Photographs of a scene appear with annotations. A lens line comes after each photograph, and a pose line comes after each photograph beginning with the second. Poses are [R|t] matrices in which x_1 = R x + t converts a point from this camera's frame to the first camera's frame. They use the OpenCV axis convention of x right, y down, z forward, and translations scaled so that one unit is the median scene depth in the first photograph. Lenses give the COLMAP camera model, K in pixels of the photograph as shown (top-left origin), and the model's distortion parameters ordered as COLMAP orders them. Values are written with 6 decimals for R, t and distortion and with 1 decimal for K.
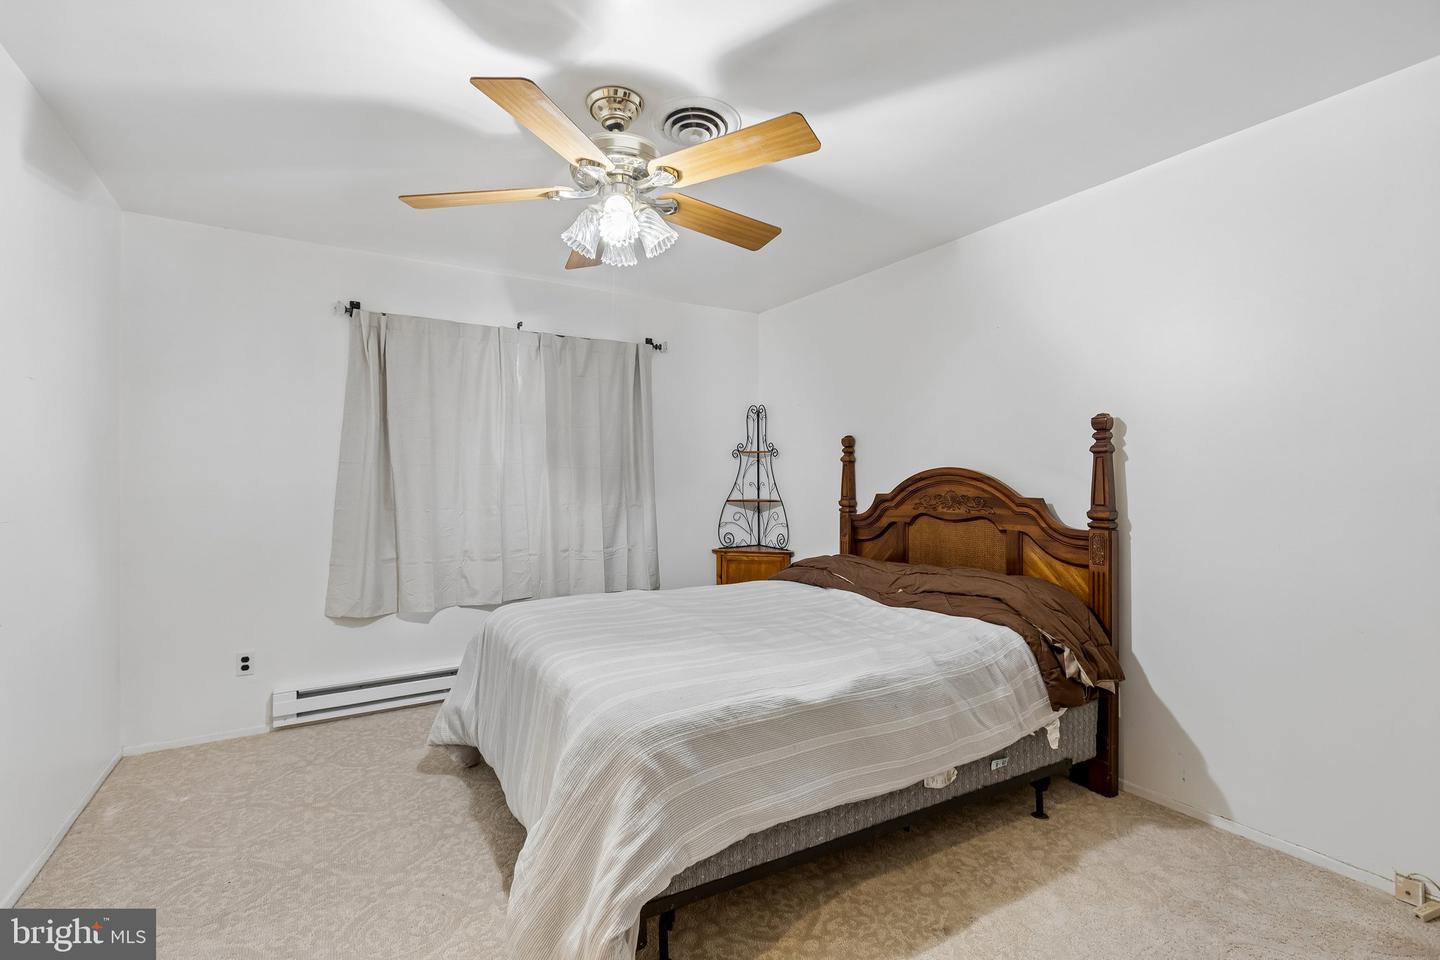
lens RADIAL K [[636.4, 0, 710.4], [0, 636.4, 474.7], [0, 0, 1]] dist [0.000779, -0.000378]
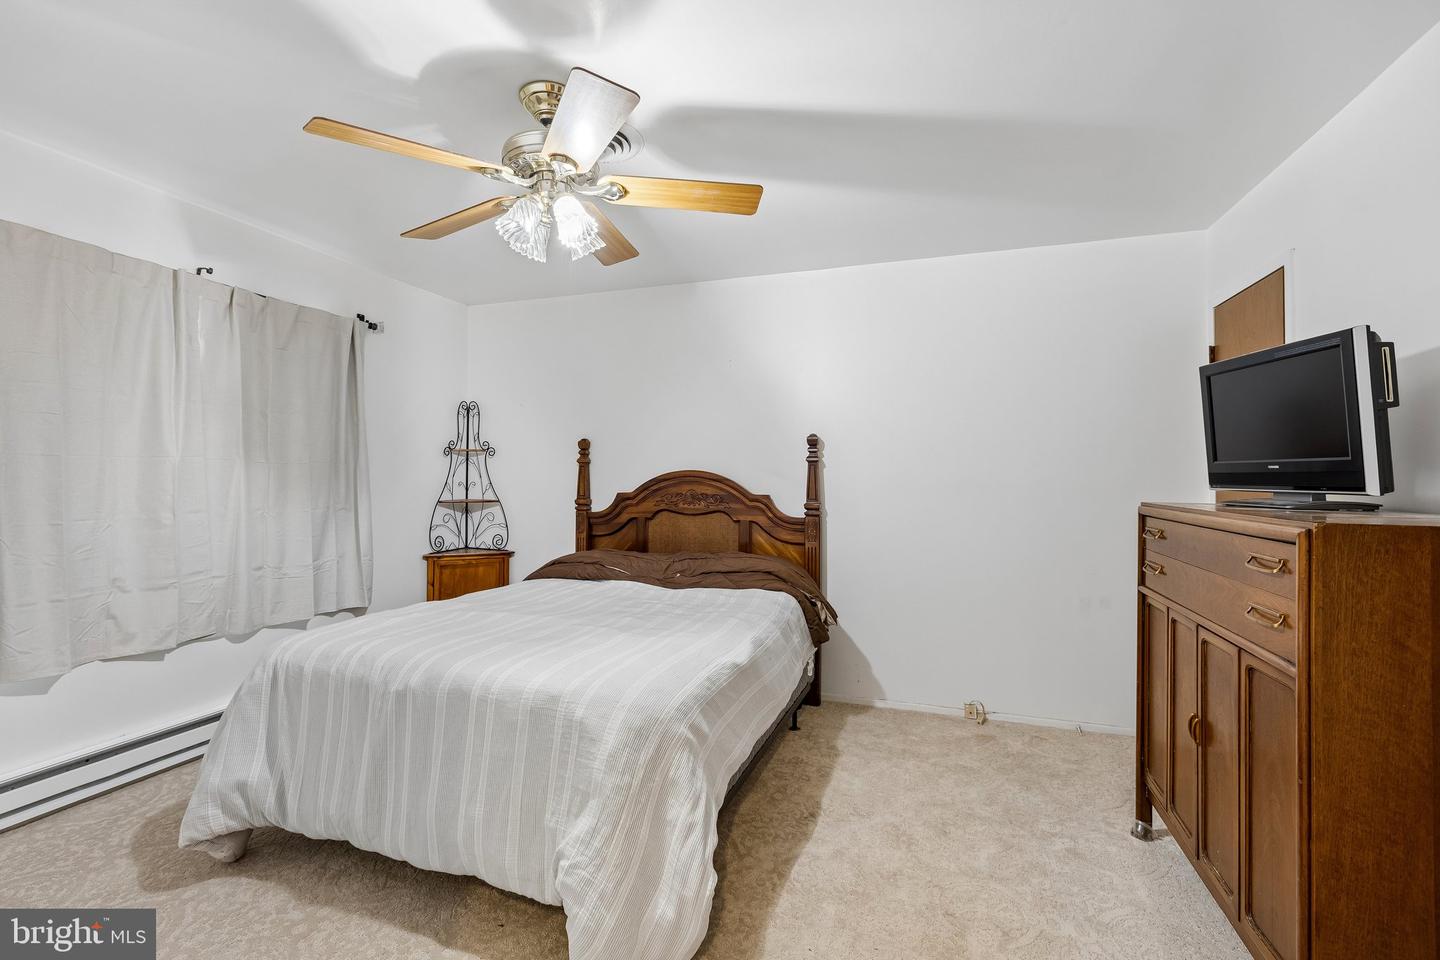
lens RADIAL K [[634.9, 0, 703.6], [0, 634.9, 467.9], [0, 0, 1]] dist [-0.000317, -0.000439]
pose [[0.770638, 0.016914, 0.637049, -0.343210], [-0.010683, 0.999850, -0.013623, -0.000087], [-0.637184, 0.003693, 0.770703, 0.053726]]
